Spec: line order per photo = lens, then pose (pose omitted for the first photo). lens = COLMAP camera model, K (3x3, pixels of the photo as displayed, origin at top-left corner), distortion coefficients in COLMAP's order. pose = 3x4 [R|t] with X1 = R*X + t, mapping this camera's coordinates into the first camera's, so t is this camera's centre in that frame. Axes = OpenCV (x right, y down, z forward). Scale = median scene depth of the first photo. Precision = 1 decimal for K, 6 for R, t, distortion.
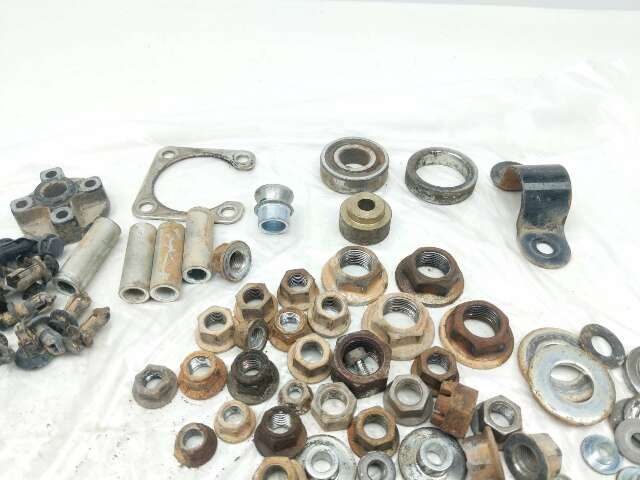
lens RADIAL K [[494.8, 0, 324.8], [0, 494.8, 241.2], [0, 0, 1]] dist [0.009244, -0.072010]
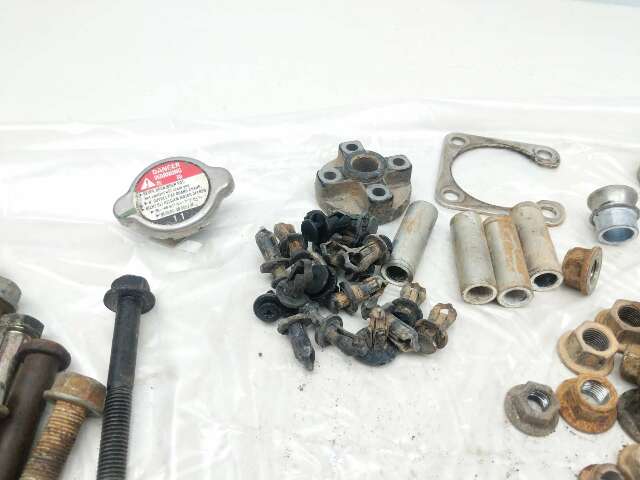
lens RADIAL K [[494.8, 0, 316.5], [0, 494.8, 240.1], [0, 0, 1]] dist [0.009244, -0.072010]
pose [[0.982420, 0.127292, -0.136560, -0.495416], [-0.131399, 0.991097, -0.021460, 0.063963], [0.132613, 0.039026, 0.990399, 0.102490]]
